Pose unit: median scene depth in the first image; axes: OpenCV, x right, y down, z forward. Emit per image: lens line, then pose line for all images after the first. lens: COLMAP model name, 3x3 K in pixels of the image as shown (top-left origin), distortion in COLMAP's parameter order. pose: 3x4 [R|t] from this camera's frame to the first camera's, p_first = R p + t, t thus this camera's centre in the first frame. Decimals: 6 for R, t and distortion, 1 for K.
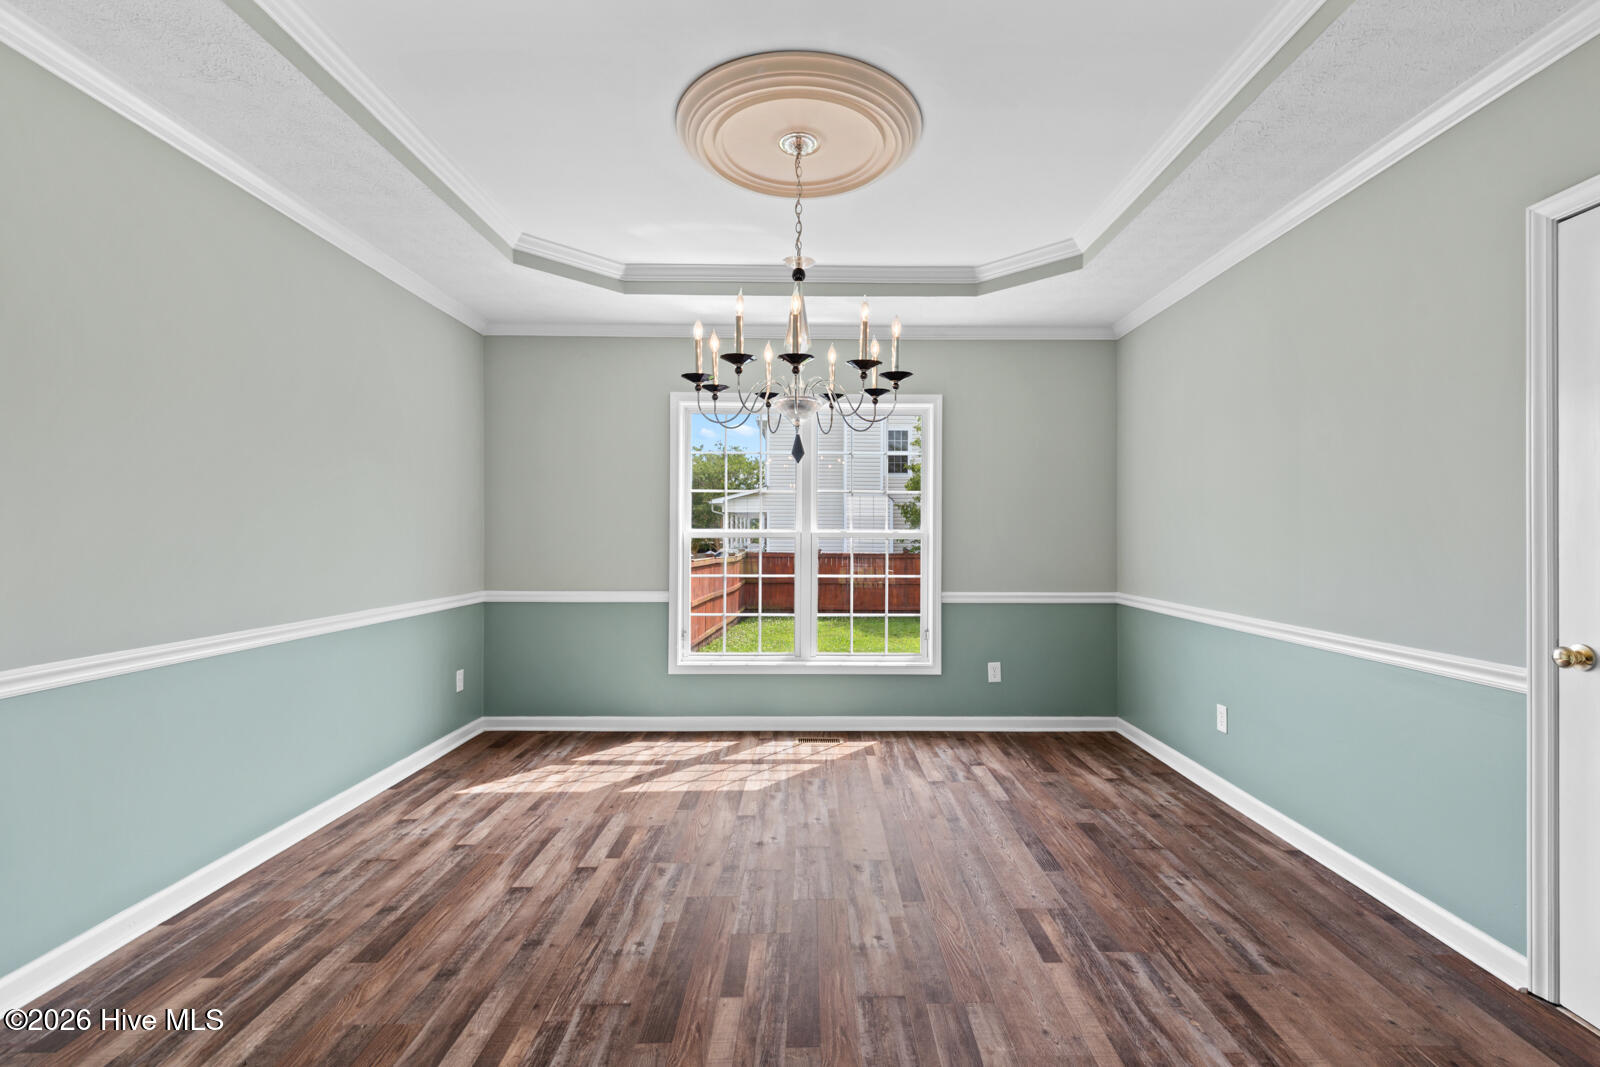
lens RADIAL K [[727.2, 0, 786.8], [0, 727.2, 531.1], [0, 0, 1]] dist [0.000112, -0.000359]
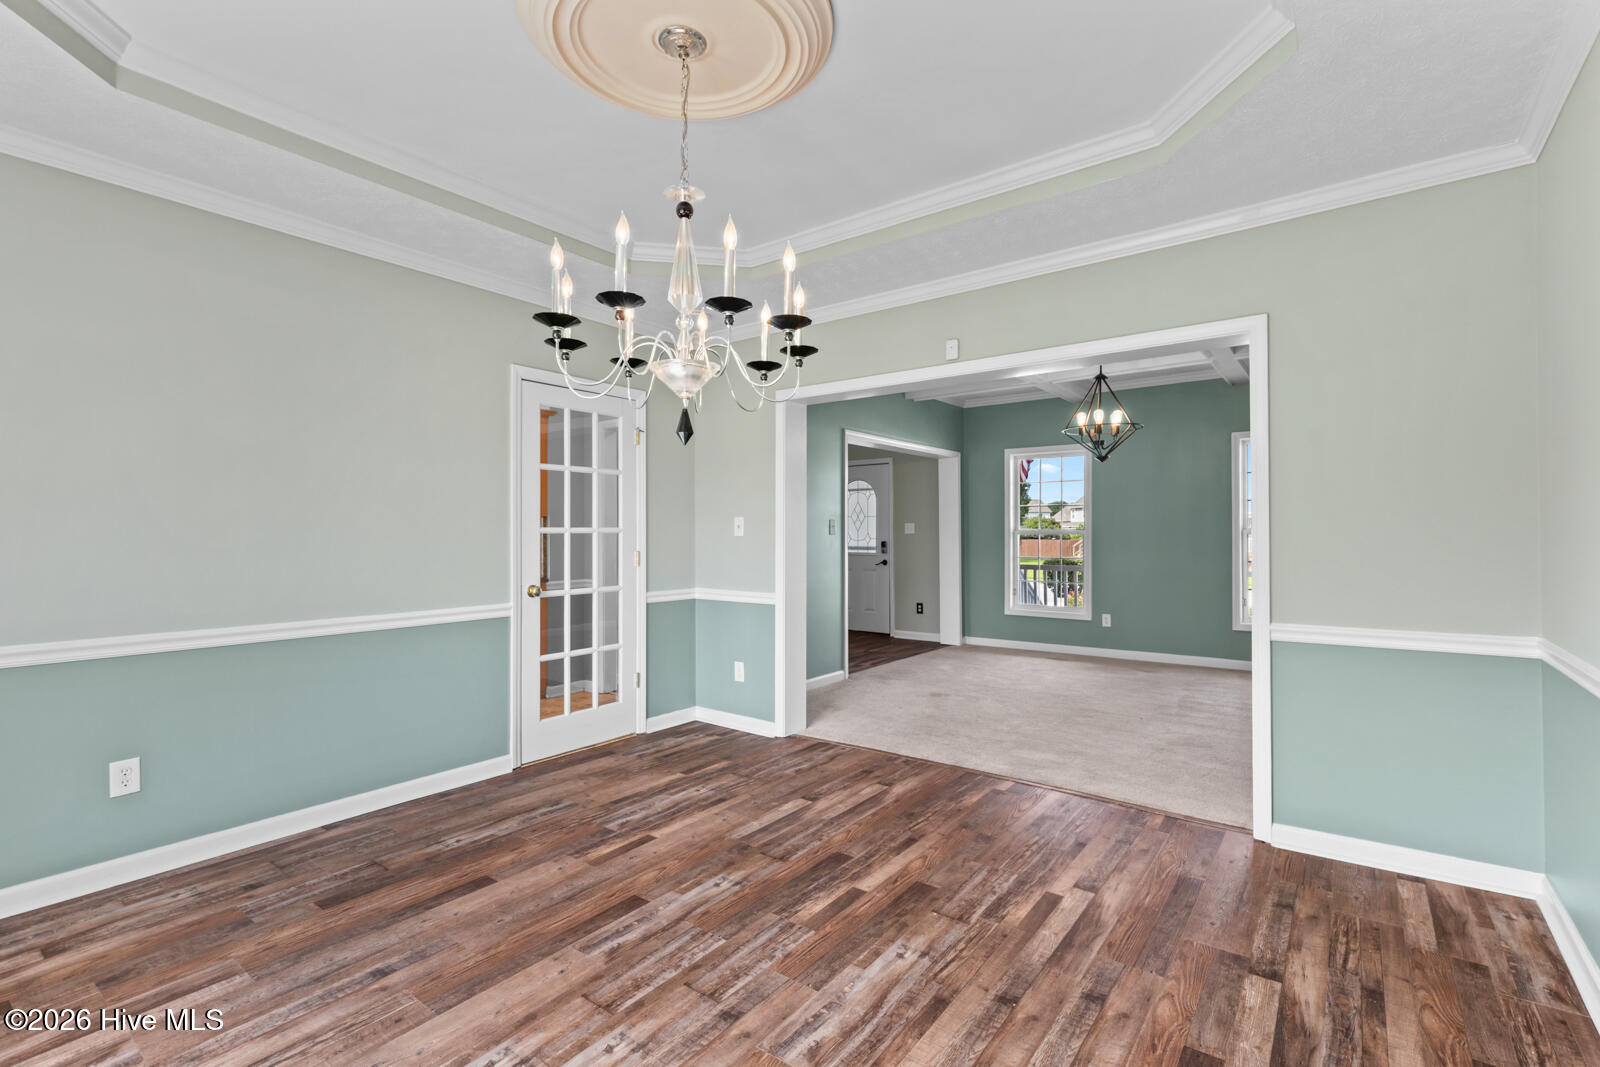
lens RADIAL K [[727.2, 0, 786.8], [0, 727.2, 531.1], [0, 0, 1]] dist [0.000112, -0.000359]
pose [[-0.801087, 0.001144, 0.598547, -0.683282], [-0.002181, 0.999986, -0.004829, -0.006618], [-0.598544, -0.005174, -0.801073, 1.920246]]
